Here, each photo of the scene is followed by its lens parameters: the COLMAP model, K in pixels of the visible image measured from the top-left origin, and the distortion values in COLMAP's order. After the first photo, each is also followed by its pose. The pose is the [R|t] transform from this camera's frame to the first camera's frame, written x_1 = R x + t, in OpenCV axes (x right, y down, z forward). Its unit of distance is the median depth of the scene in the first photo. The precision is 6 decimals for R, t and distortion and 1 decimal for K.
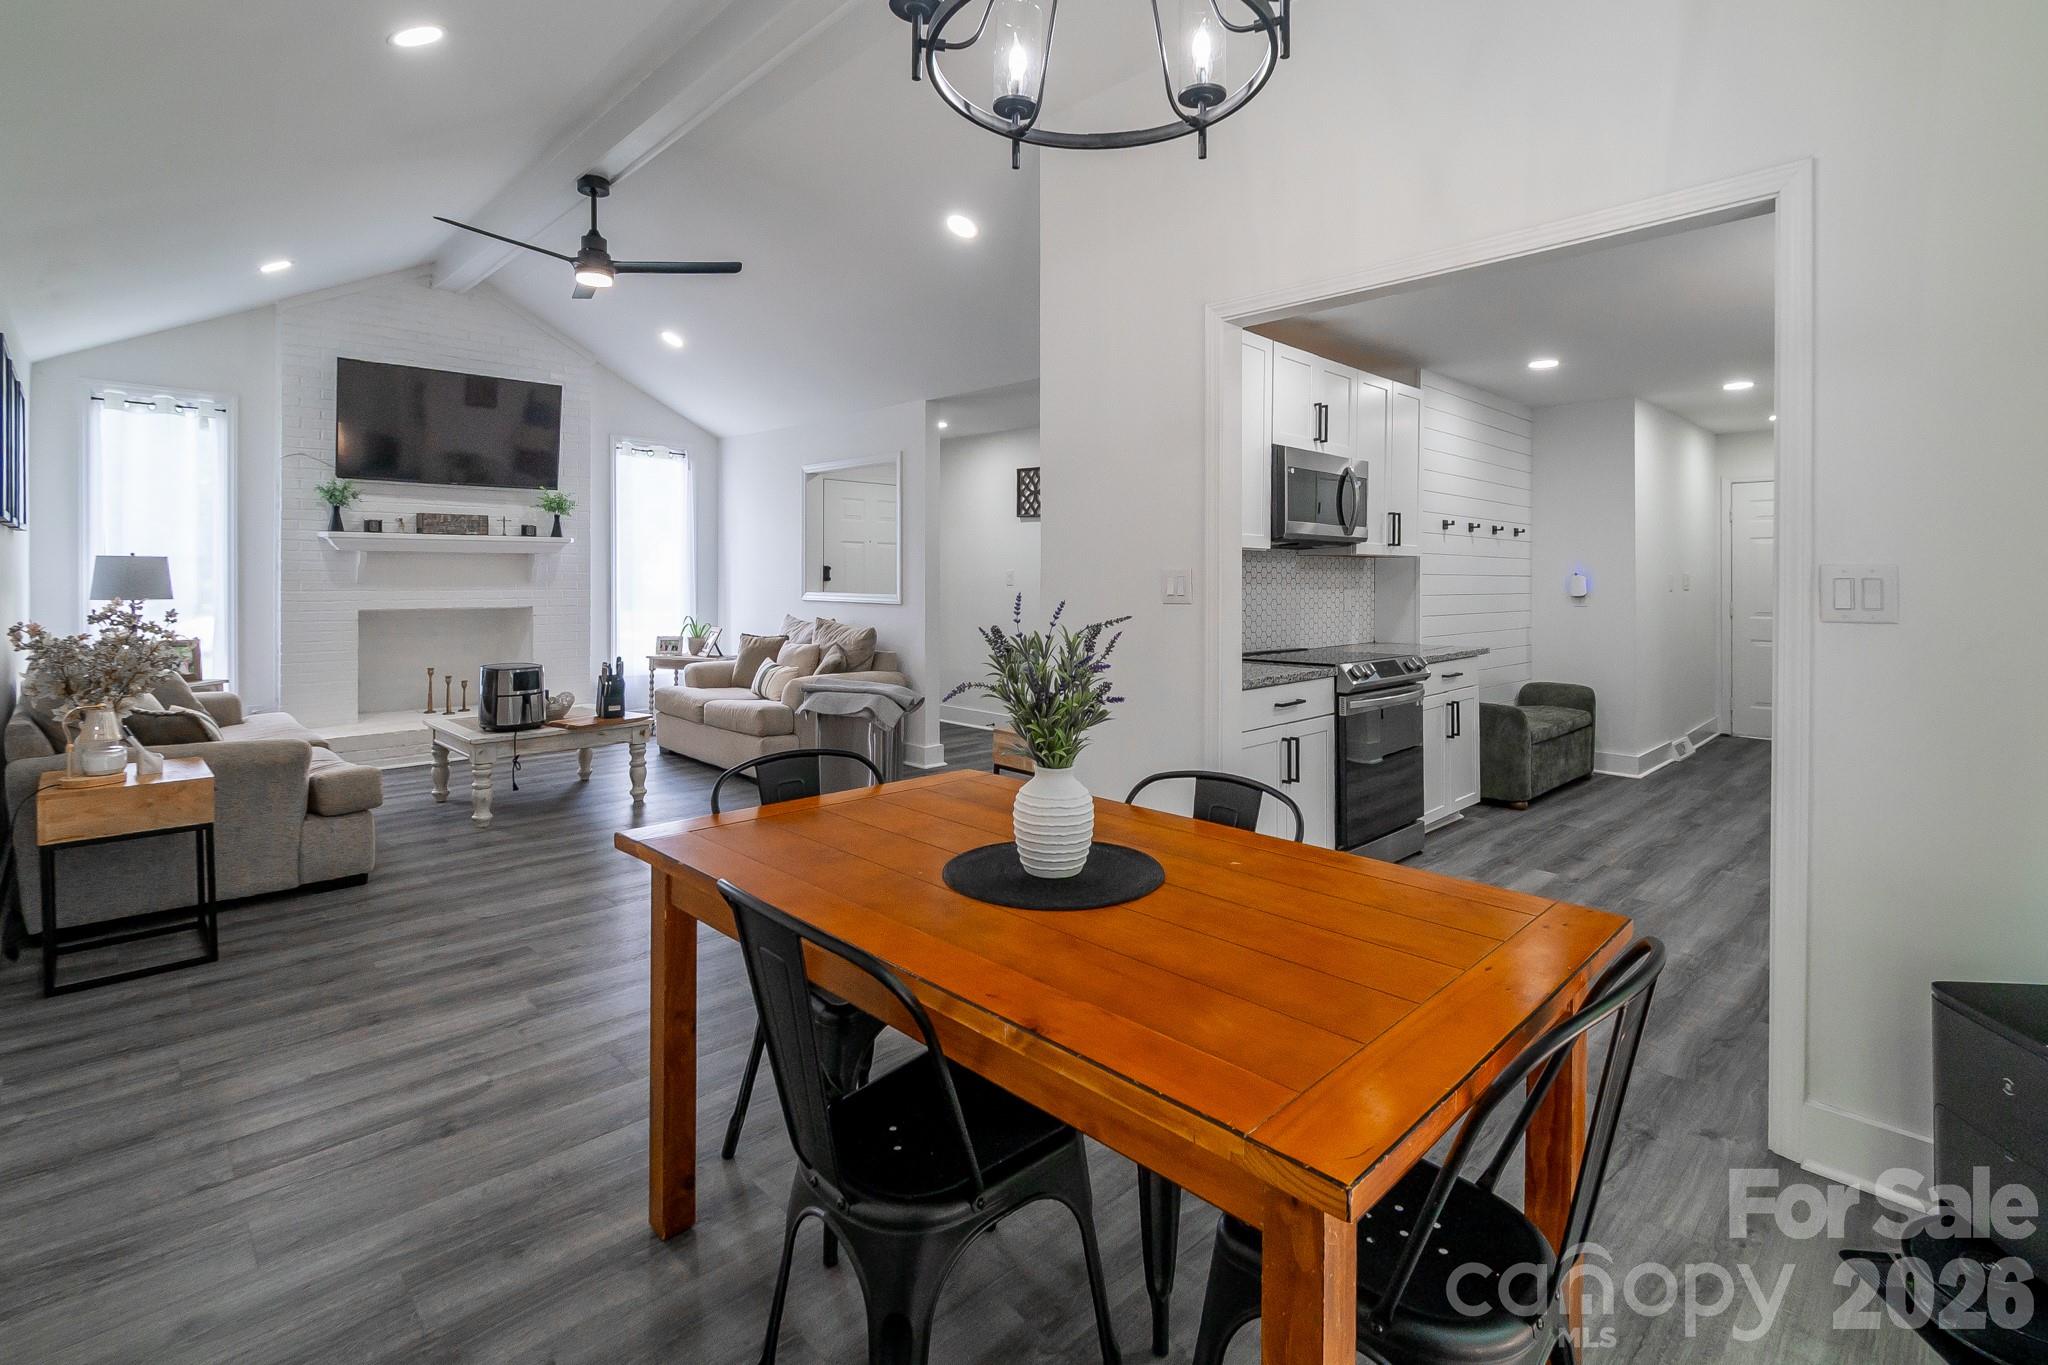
lens RADIAL K [[957.4, 0, 1041.6], [0, 957.4, 576.5], [0, 0, 1]] dist [0.002668, 0.000033]
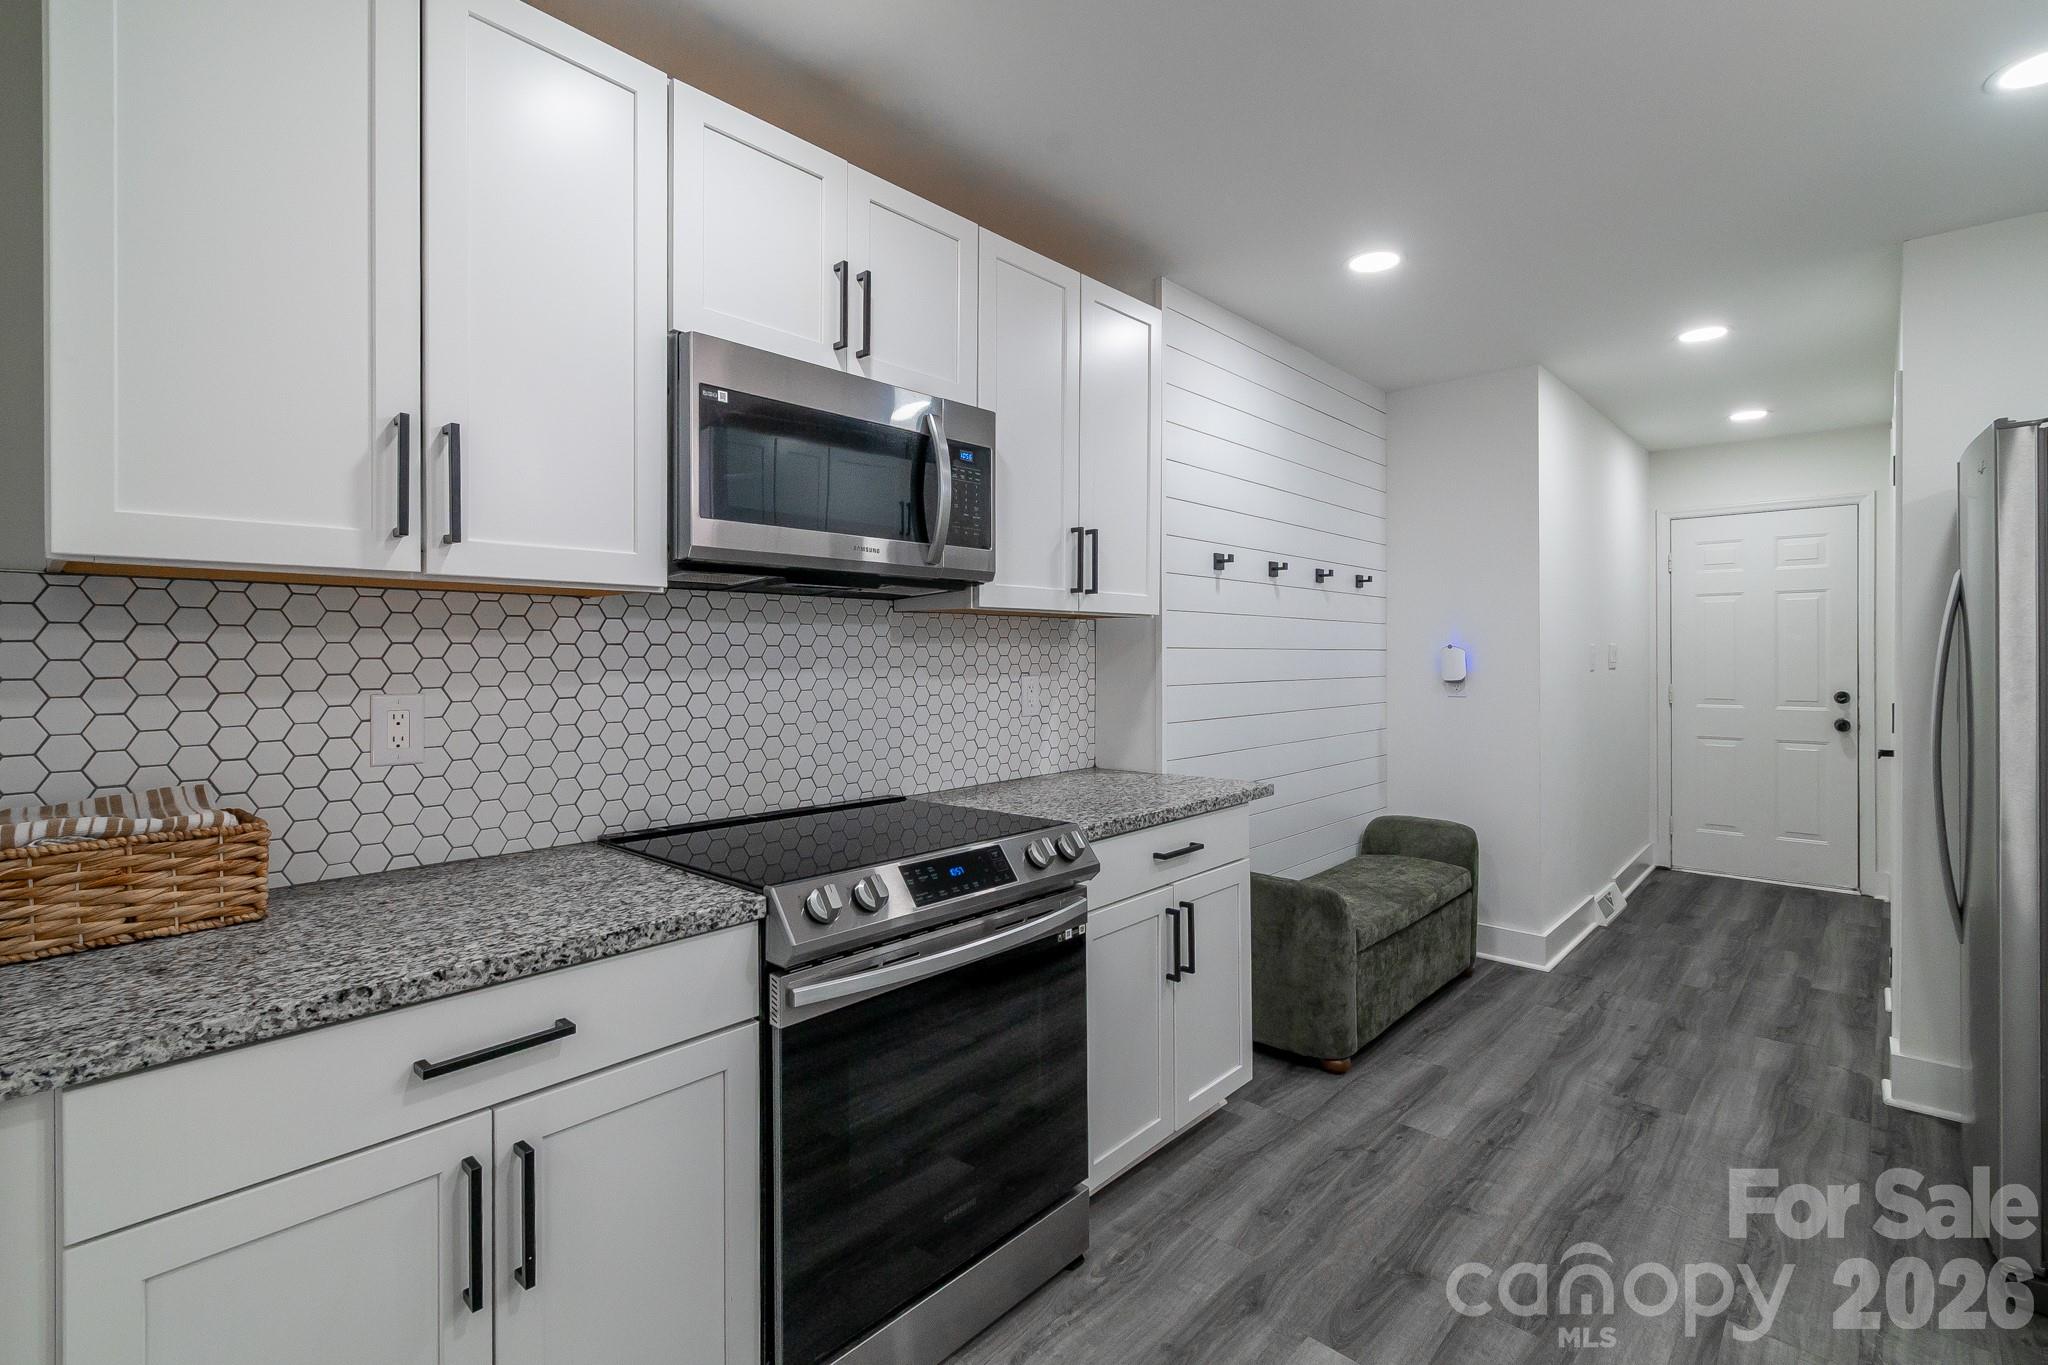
lens RADIAL K [[925.3, 0, 1037.6], [0, 925.3, 654.6], [0, 0, 1]] dist [0.003383, -0.000145]
pose [[0.998572, -0.005477, 0.053133, 0.298909], [0.005295, 0.999980, 0.003558, -0.000573], [-0.053152, -0.003271, 0.998581, 0.475298]]
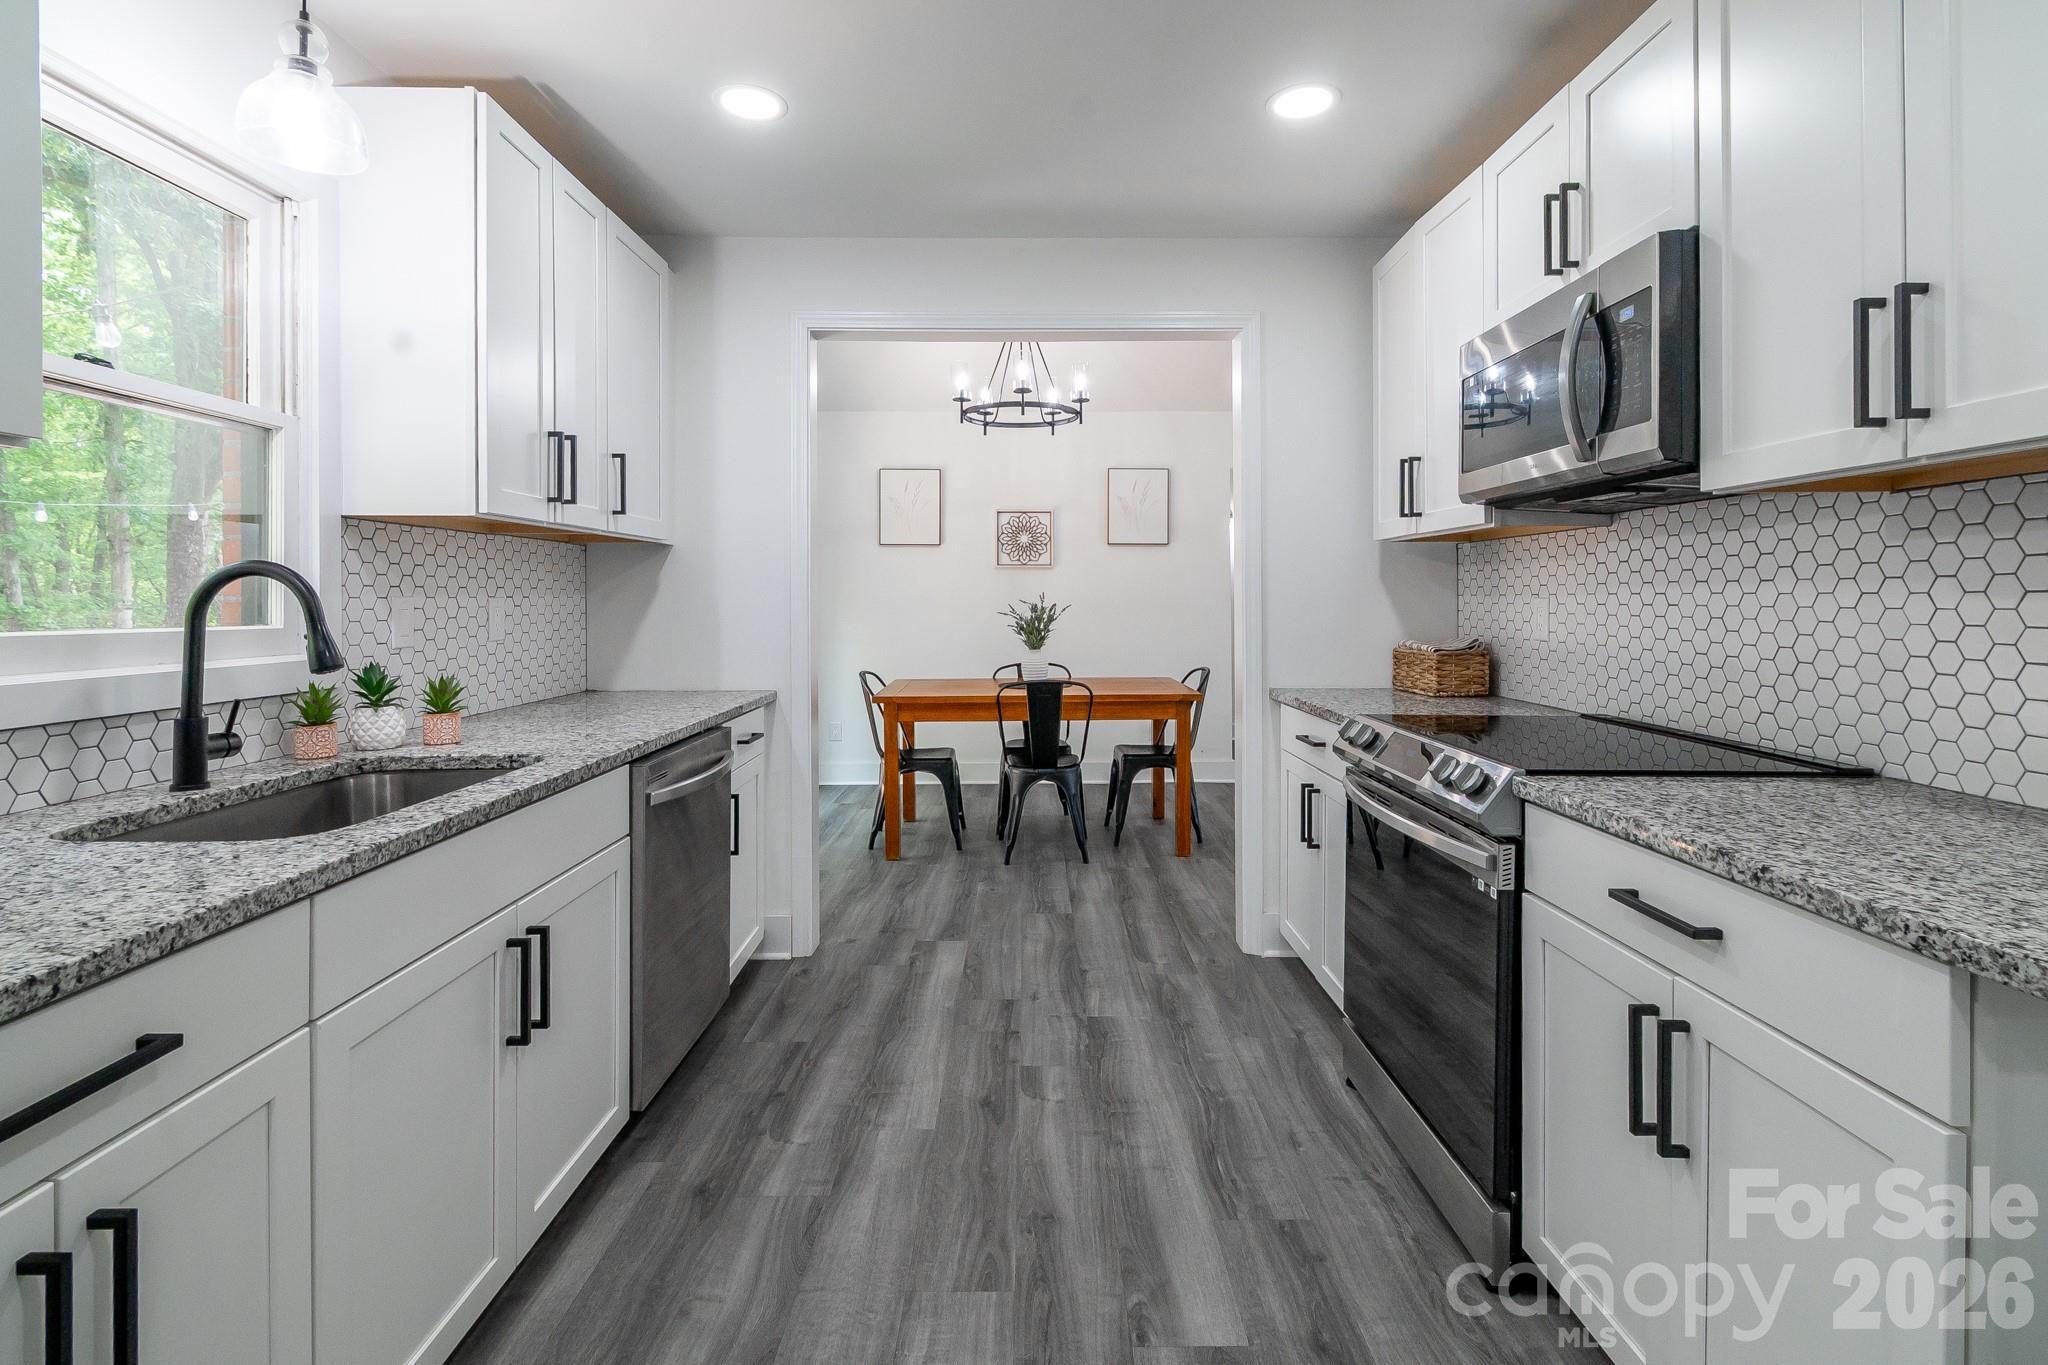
lens RADIAL K [[939.4, 0, 1028.5], [0, 939.4, 606.6], [0, 0, 1]] dist [0.001092, -0.000116]
pose [[-0.697729, 0.002018, -0.716359, 0.667325], [-0.001015, 0.999992, 0.003806, 0.015465], [0.716361, 0.003383, -0.697722, 0.953760]]
